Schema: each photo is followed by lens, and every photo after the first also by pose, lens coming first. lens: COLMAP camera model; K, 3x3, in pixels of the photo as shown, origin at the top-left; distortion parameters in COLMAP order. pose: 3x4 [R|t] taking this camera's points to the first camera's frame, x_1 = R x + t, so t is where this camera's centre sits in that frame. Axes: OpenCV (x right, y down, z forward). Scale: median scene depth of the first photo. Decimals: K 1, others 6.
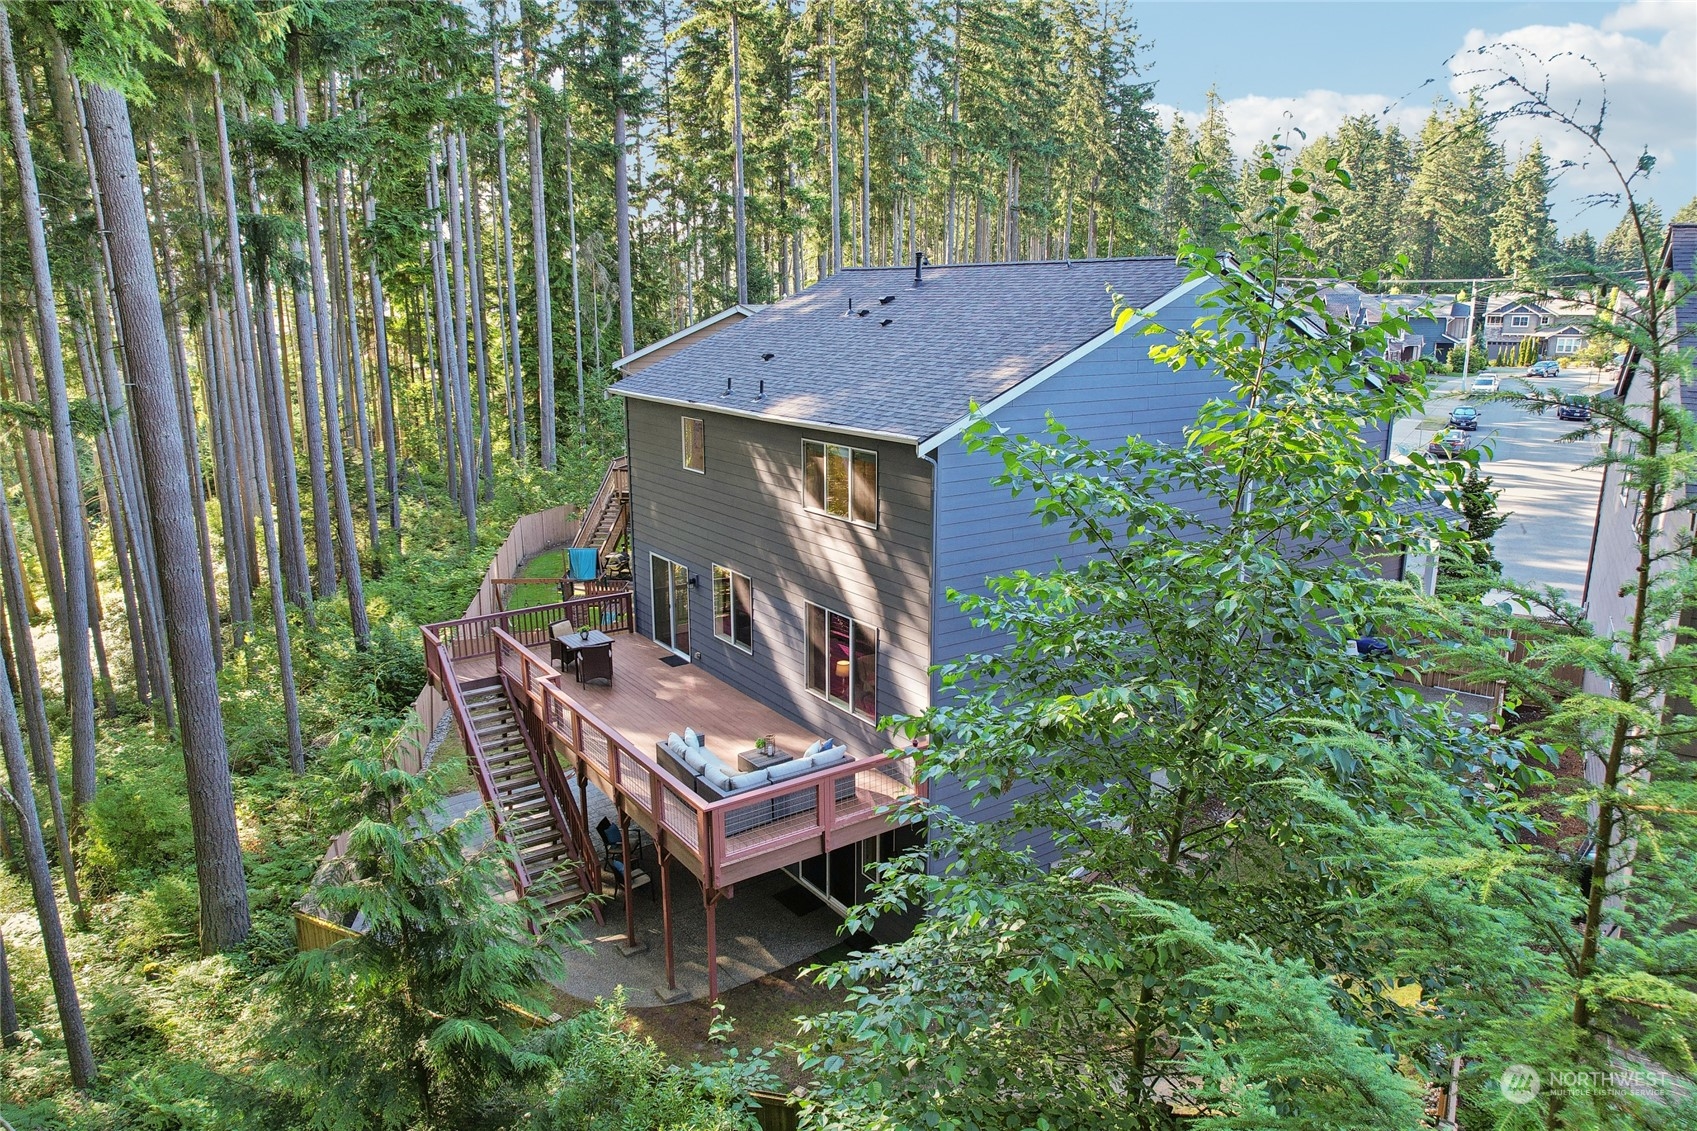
lens RADIAL K [[1088.8, 0, 848.5], [0, 1088.8, 565.5], [0, 0, 1]] dist [-0.004366, -0.001231]
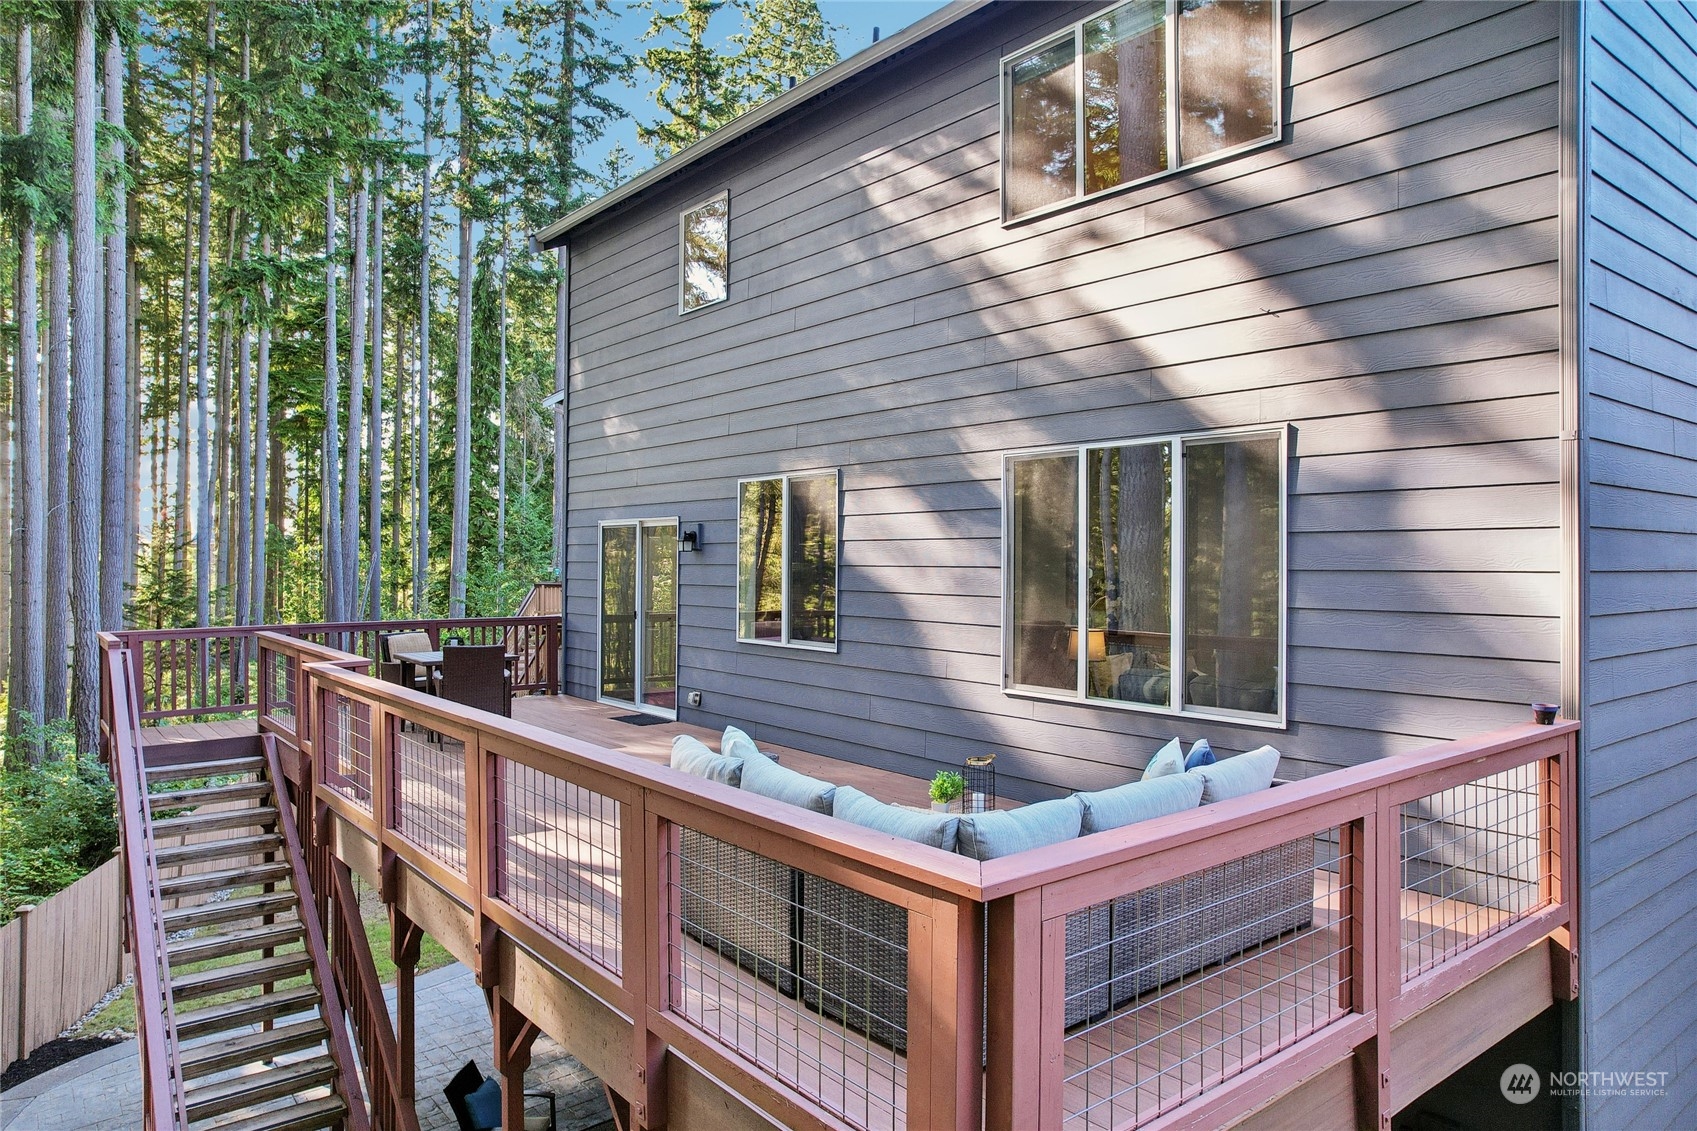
lens RADIAL K [[1088.8, 0, 848.5], [0, 1088.8, 565.5], [0, 0, 1]] dist [-0.004366, -0.001231]
pose [[0.997683, 0.012857, 0.066812, -0.113294], [0.002229, 0.975280, -0.220963, 0.145061], [-0.068002, 0.220599, 0.972991, 0.567624]]
